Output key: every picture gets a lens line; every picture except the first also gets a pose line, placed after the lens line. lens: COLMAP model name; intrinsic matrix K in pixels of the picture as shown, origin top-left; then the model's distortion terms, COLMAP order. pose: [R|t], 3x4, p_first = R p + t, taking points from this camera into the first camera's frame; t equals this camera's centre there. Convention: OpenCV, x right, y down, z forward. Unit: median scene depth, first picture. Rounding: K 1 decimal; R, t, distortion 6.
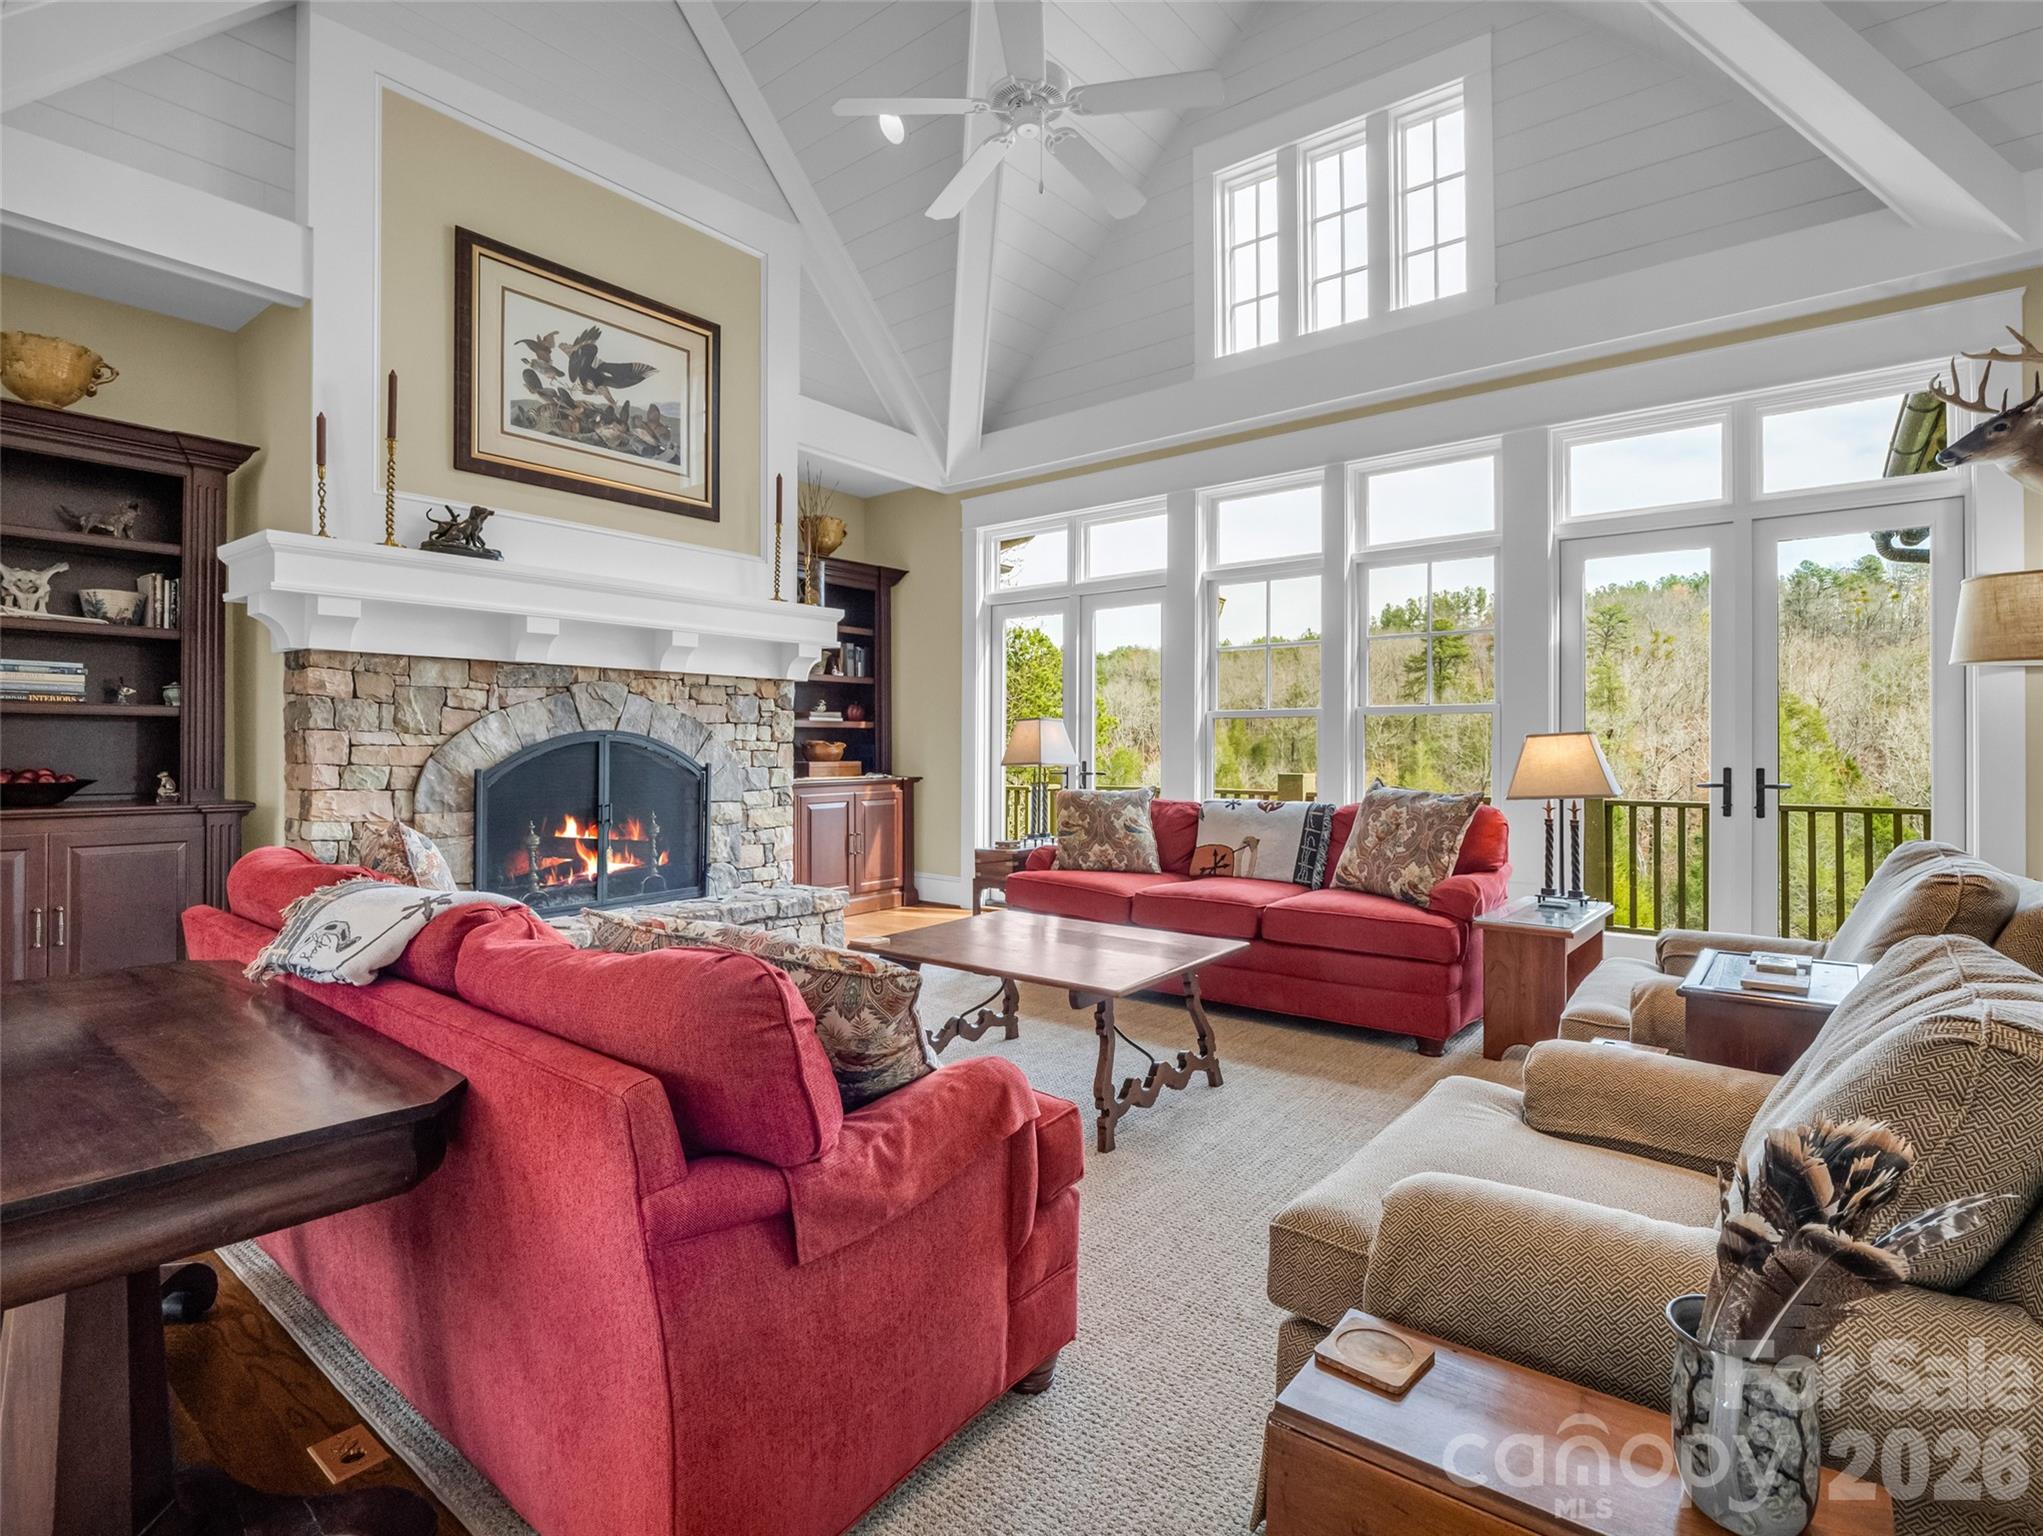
lens RADIAL K [[1023.7, 0, 1012.5], [0, 1023.7, 744.0], [0, 0, 1]] dist [-0.010881, -0.001366]
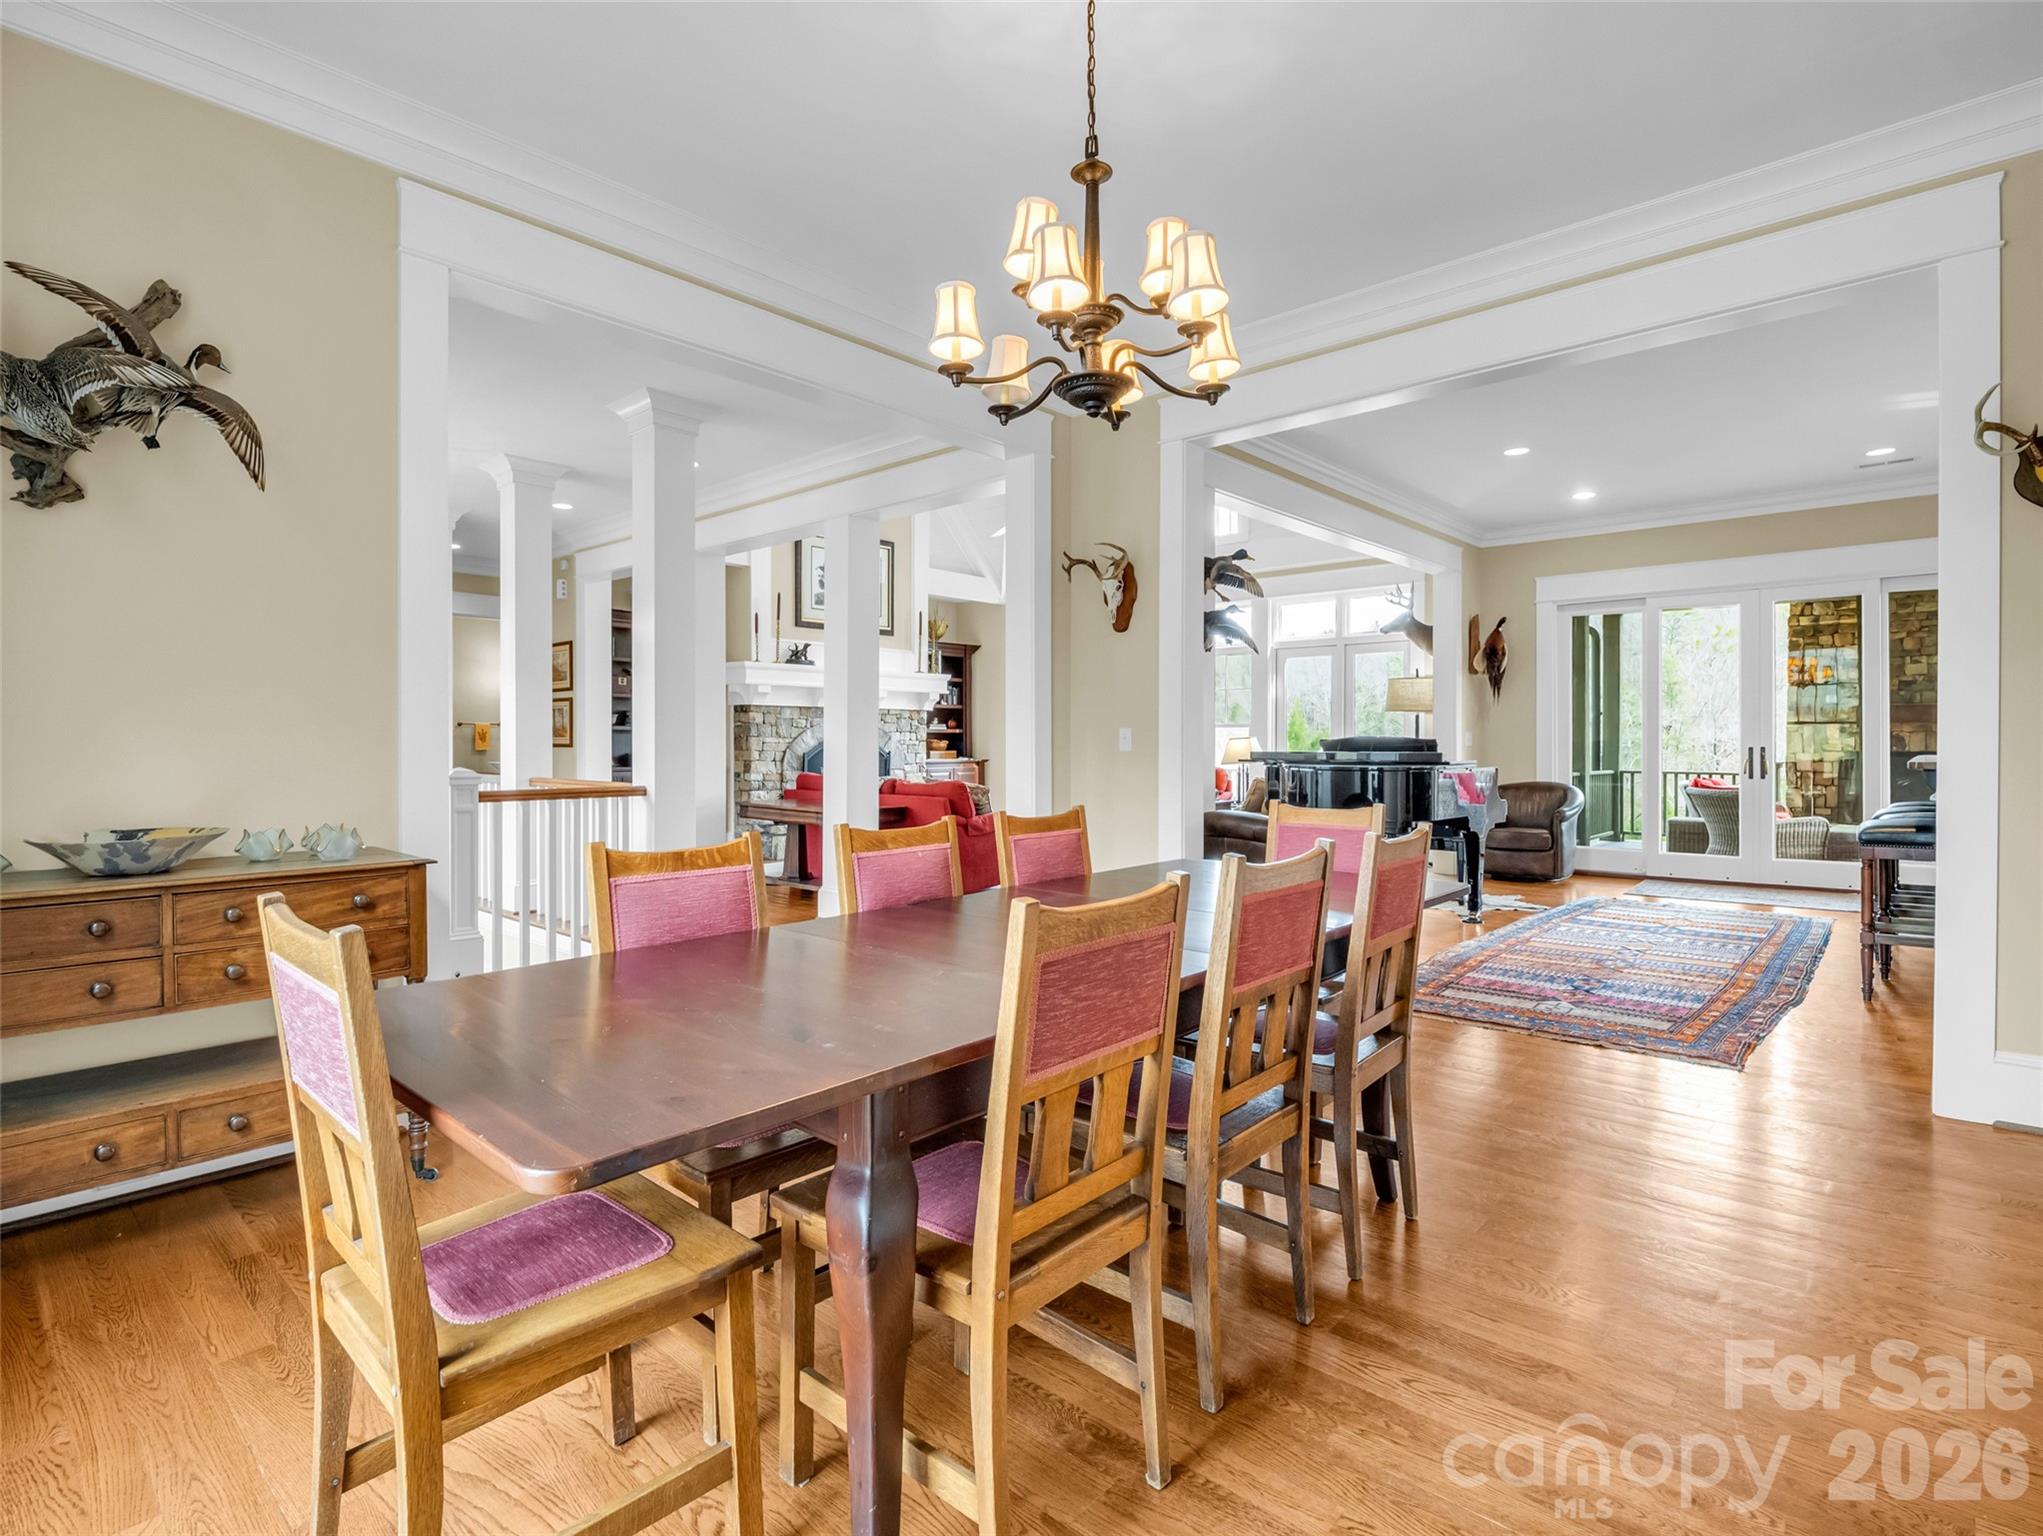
lens RADIAL K [[1023.7, 0, 1012.5], [0, 1023.7, 744.0], [0, 0, 1]] dist [-0.010881, -0.001366]
pose [[0.998298, -0.000806, -0.058311, 0.072731], [0.001099, 0.999987, 0.004986, -0.005227], [0.058306, -0.005042, 0.998286, -0.998253]]
